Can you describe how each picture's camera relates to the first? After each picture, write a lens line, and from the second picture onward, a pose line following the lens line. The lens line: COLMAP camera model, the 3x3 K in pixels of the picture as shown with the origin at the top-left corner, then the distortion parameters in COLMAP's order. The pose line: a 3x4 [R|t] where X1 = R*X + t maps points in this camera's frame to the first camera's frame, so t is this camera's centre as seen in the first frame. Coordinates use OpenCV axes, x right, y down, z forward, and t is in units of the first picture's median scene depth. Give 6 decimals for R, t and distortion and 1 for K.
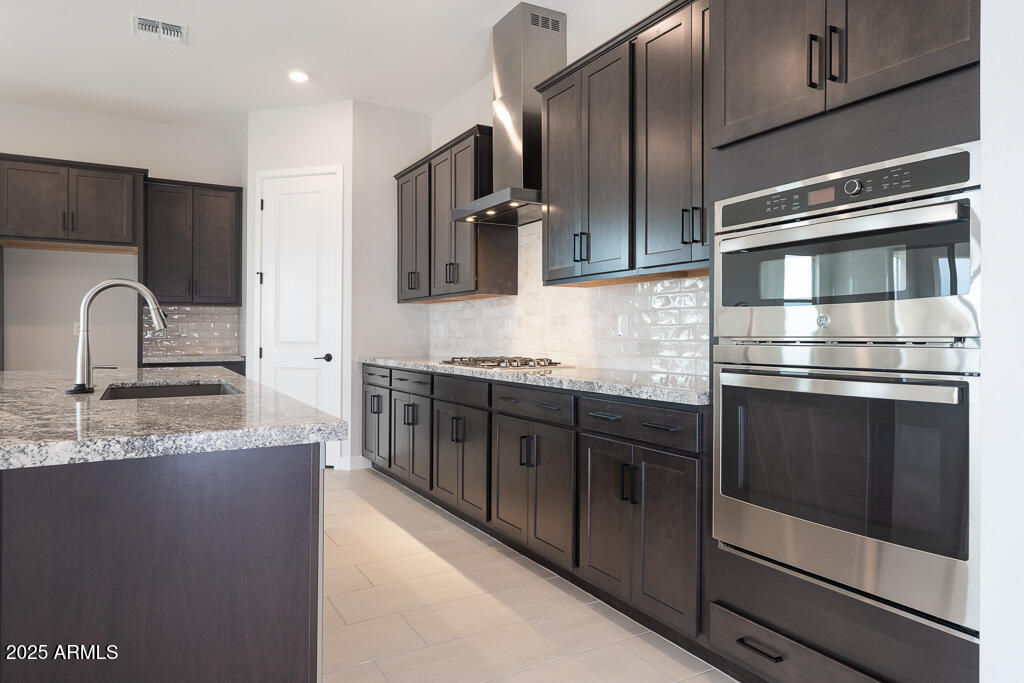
lens RADIAL K [[639.0, 0, 512.7], [0, 639.0, 337.3], [0, 0, 1]] dist [-0.005994, -0.001036]
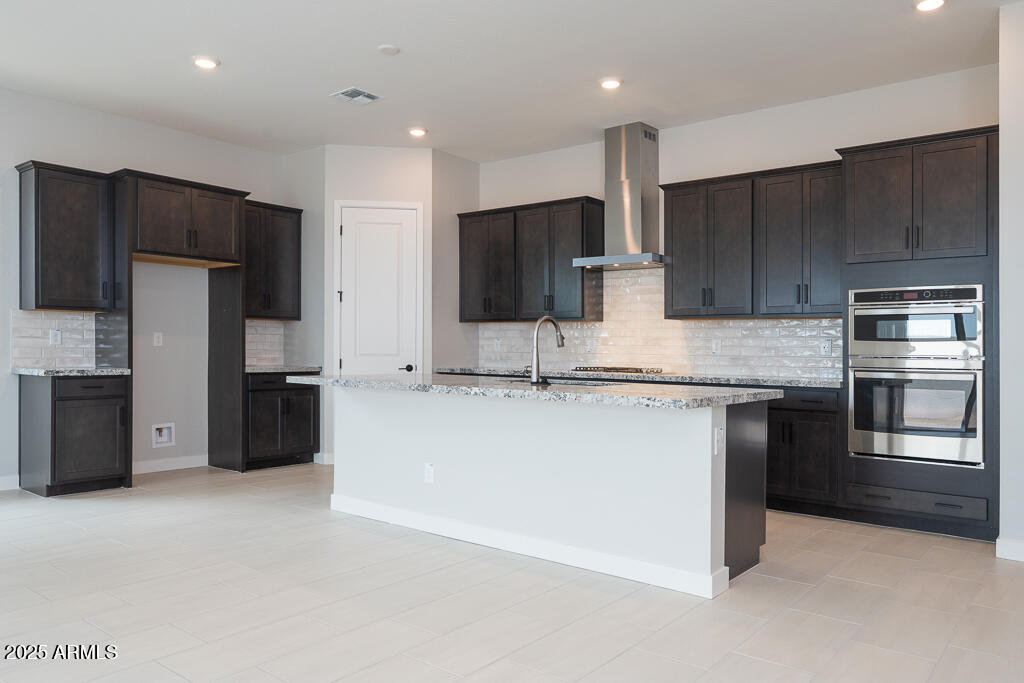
lens RADIAL K [[756.2, 0, 512.2], [0, 756.2, 343.8], [0, 0, 1]] dist [0.010591, 0.000607]
pose [[0.928459, 0.014416, 0.371155, -0.781755], [-0.010887, 0.999873, -0.011600, 0.002021], [-0.371275, 0.006729, 0.928499, -0.428412]]
